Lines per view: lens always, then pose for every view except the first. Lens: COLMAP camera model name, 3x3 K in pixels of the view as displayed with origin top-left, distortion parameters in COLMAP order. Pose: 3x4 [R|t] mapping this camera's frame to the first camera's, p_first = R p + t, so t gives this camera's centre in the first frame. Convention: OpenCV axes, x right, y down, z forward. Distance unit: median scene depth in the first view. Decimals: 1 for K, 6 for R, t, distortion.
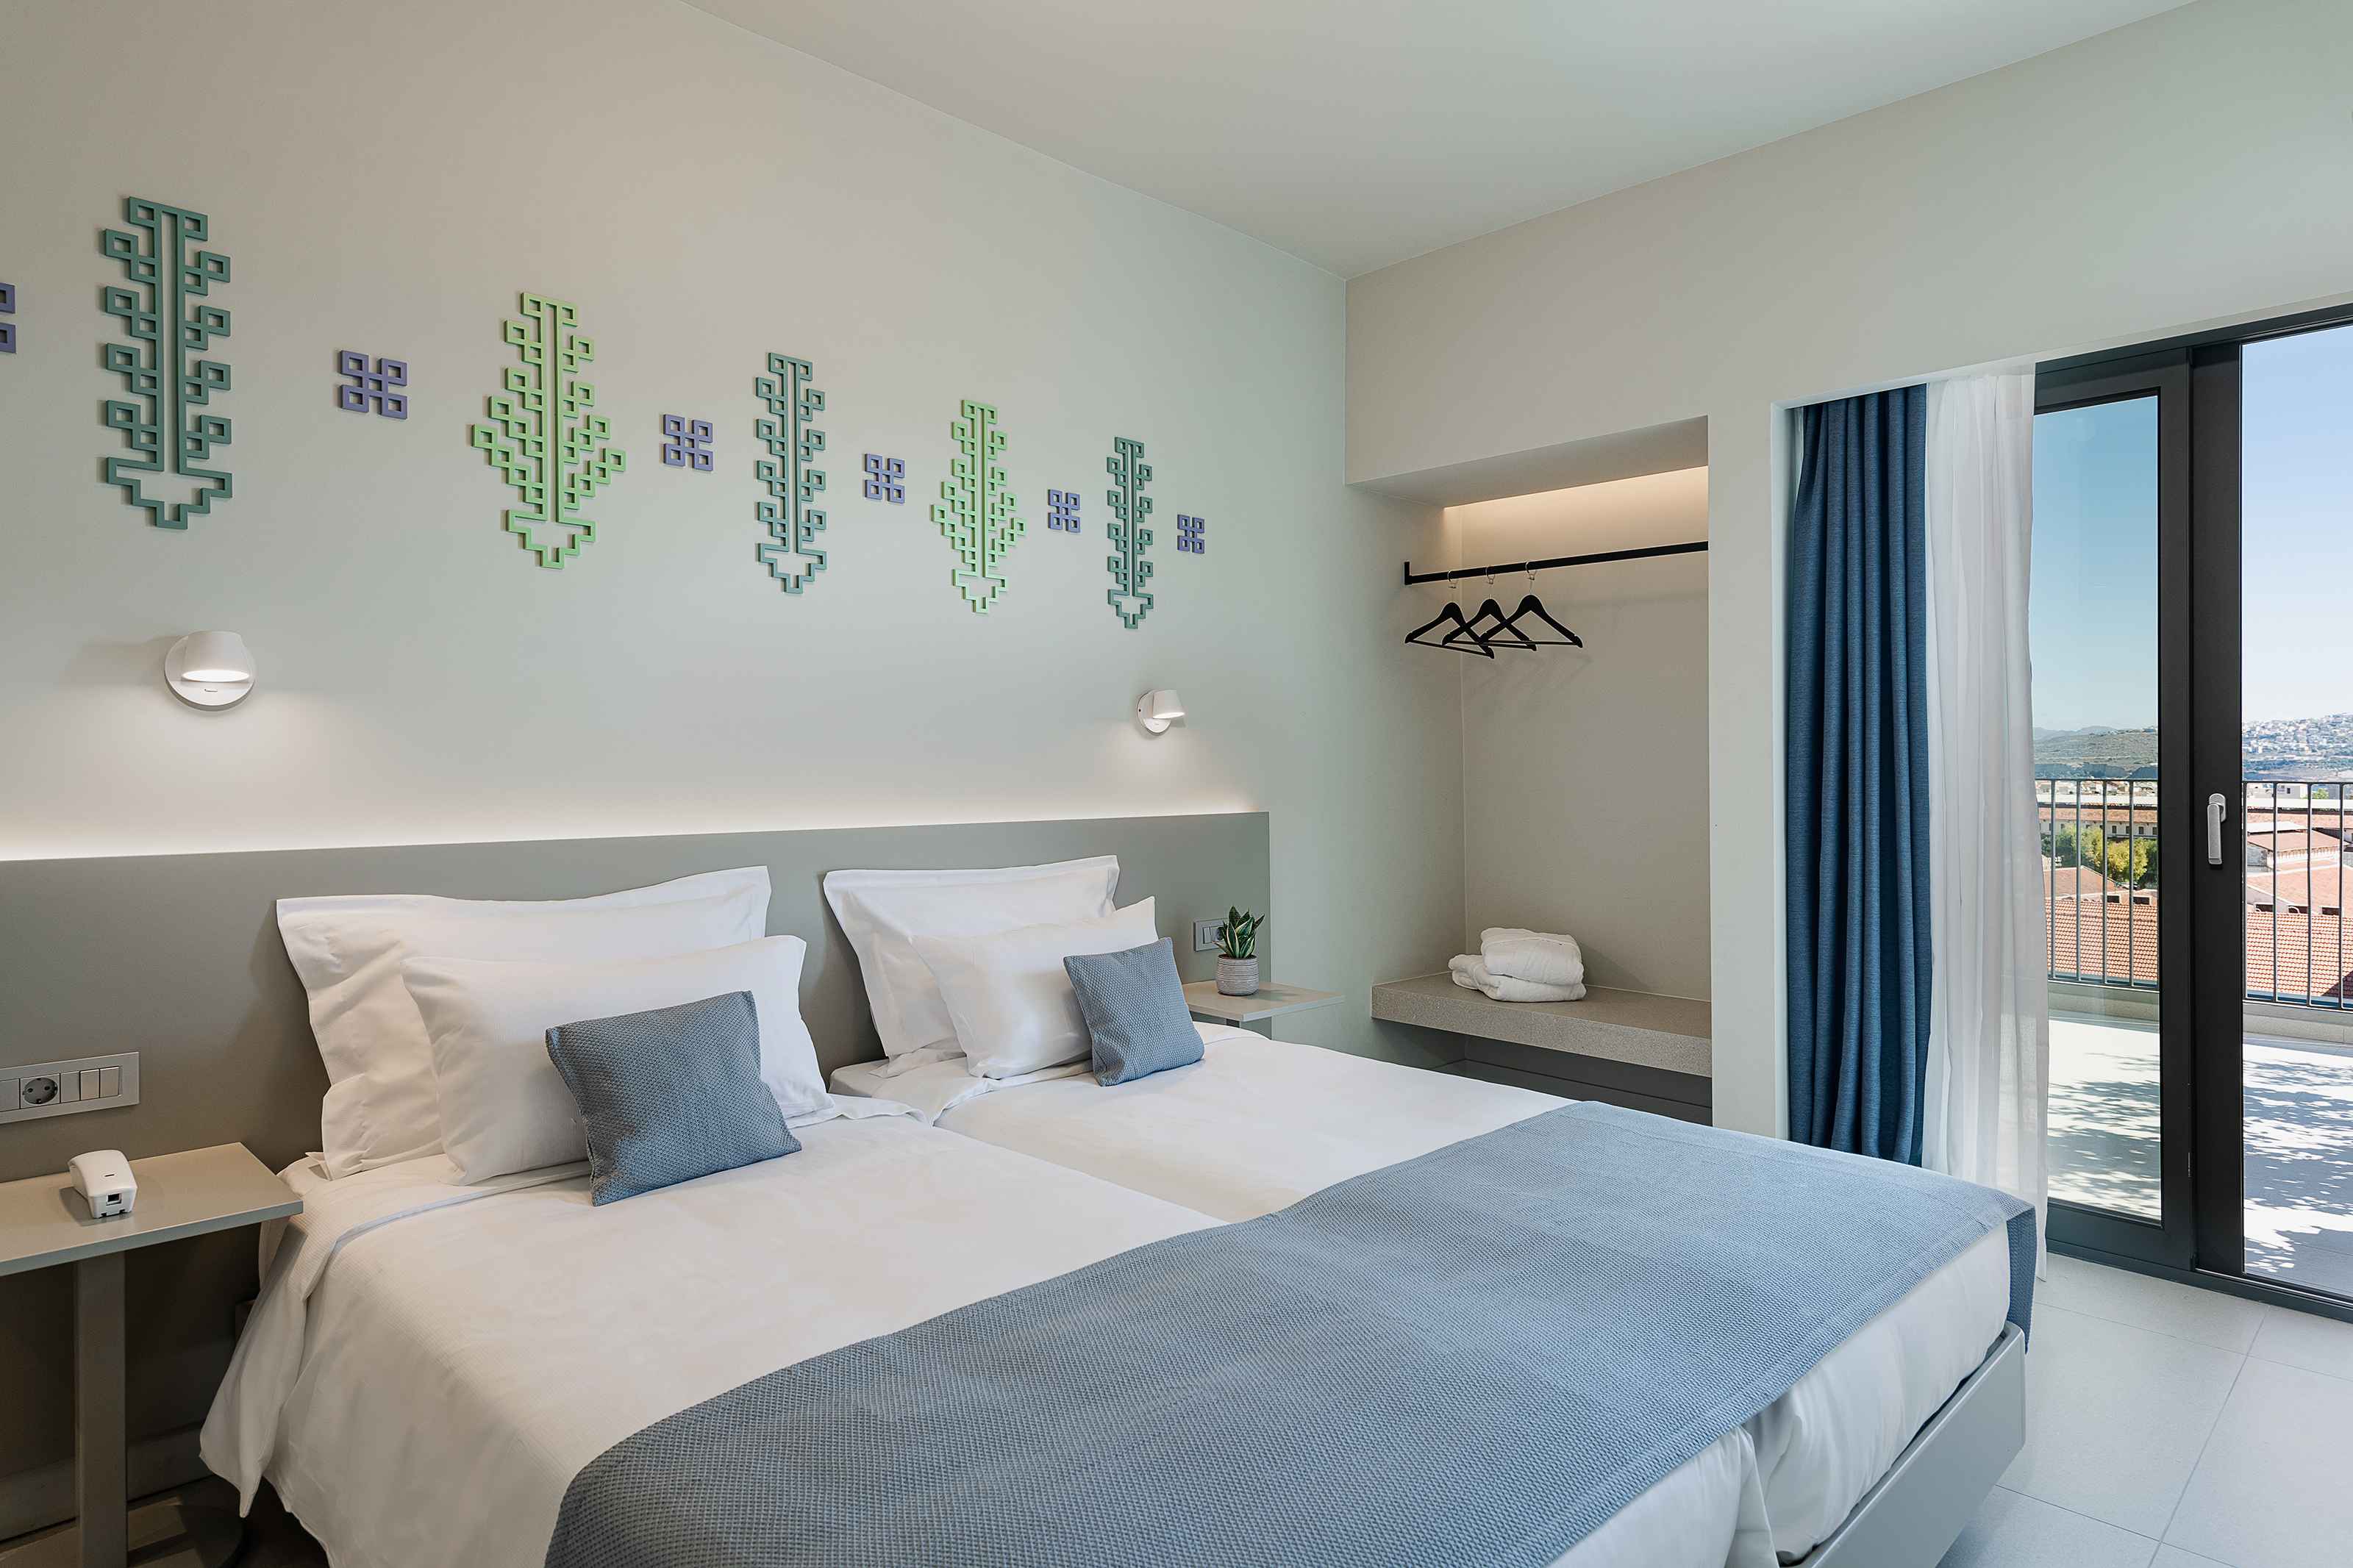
lens RADIAL K [[1168.4, 0, 1230.5], [0, 1168.4, 797.8], [0, 0, 1]] dist [0.009278, -0.004456]
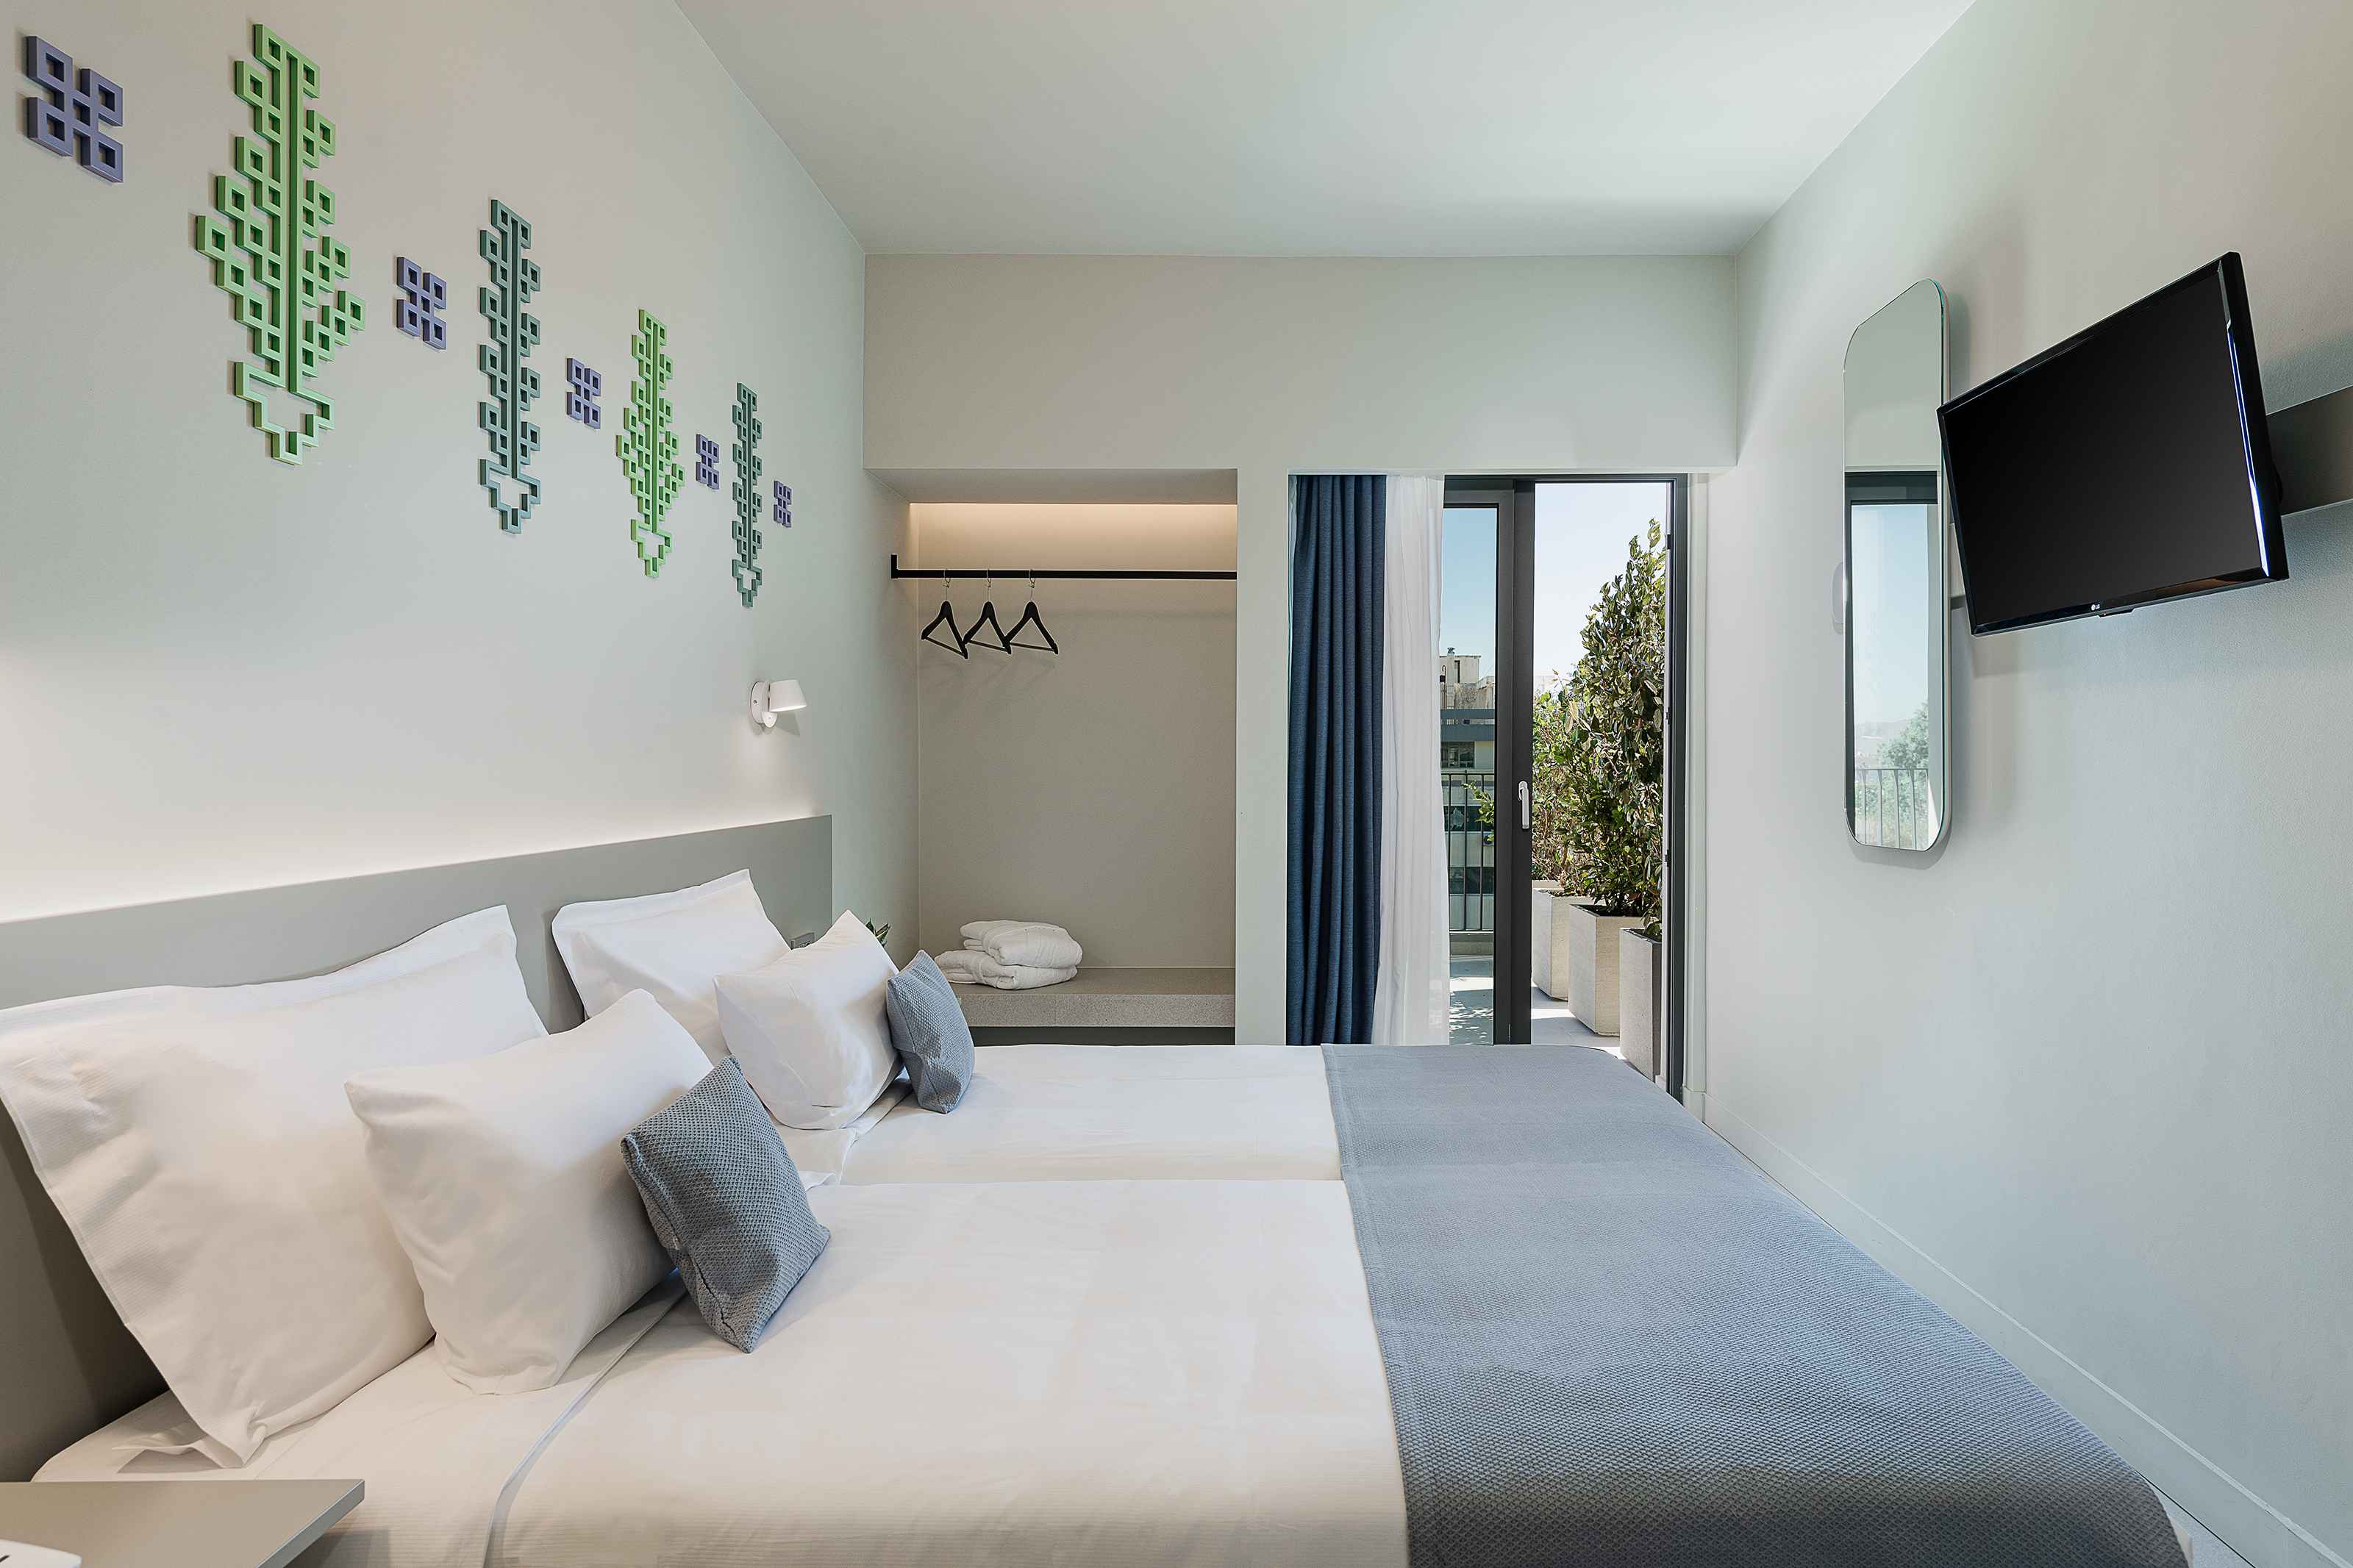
lens RADIAL K [[1168.4, 0, 1230.5], [0, 1168.4, 797.8], [0, 0, 1]] dist [0.009278, -0.004456]
pose [[0.759891, -0.020783, 0.649719, -0.534720], [0.018474, 0.999776, 0.010375, -0.007428], [-0.649788, 0.004119, 0.760104, 0.150960]]
